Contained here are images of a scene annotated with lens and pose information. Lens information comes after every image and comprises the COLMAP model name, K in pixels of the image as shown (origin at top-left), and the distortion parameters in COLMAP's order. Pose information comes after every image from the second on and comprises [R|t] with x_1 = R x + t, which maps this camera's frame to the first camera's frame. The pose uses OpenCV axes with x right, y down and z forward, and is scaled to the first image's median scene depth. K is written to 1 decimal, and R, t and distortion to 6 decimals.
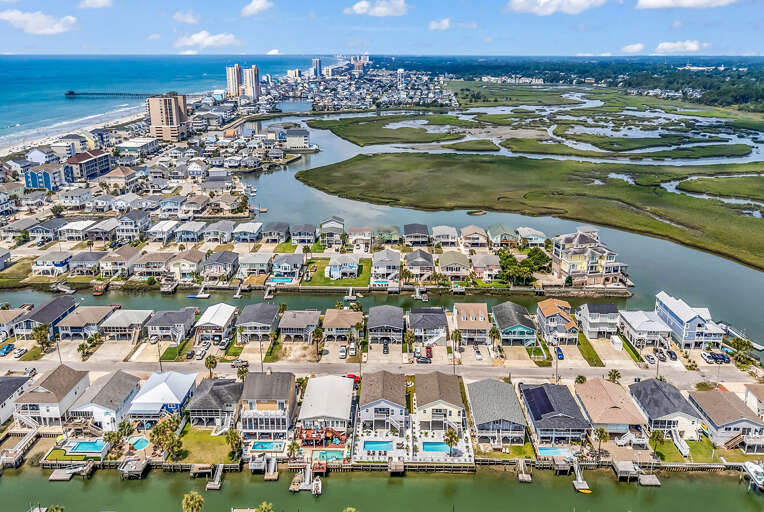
lens RADIAL K [[549.0, 0, 388.7], [0, 549.0, 257.6], [0, 0, 1]] dist [0.078577, -0.085519]
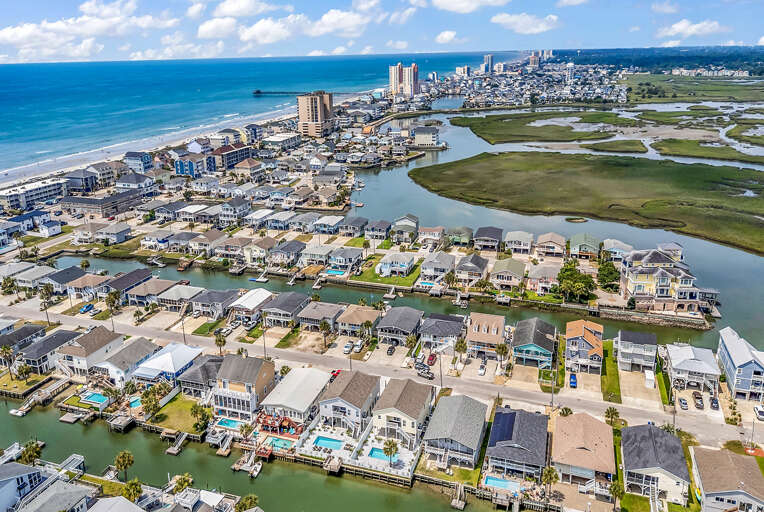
lens RADIAL K [[549.0, 0, 388.6], [0, 549.0, 260.0], [0, 0, 1]] dist [0.078577, -0.085519]
pose [[0.952202, 0.085414, -0.293283, 0.209885], [-0.082641, 0.996340, 0.021858, -0.013790], [0.294077, 0.003424, 0.955776, 0.039302]]
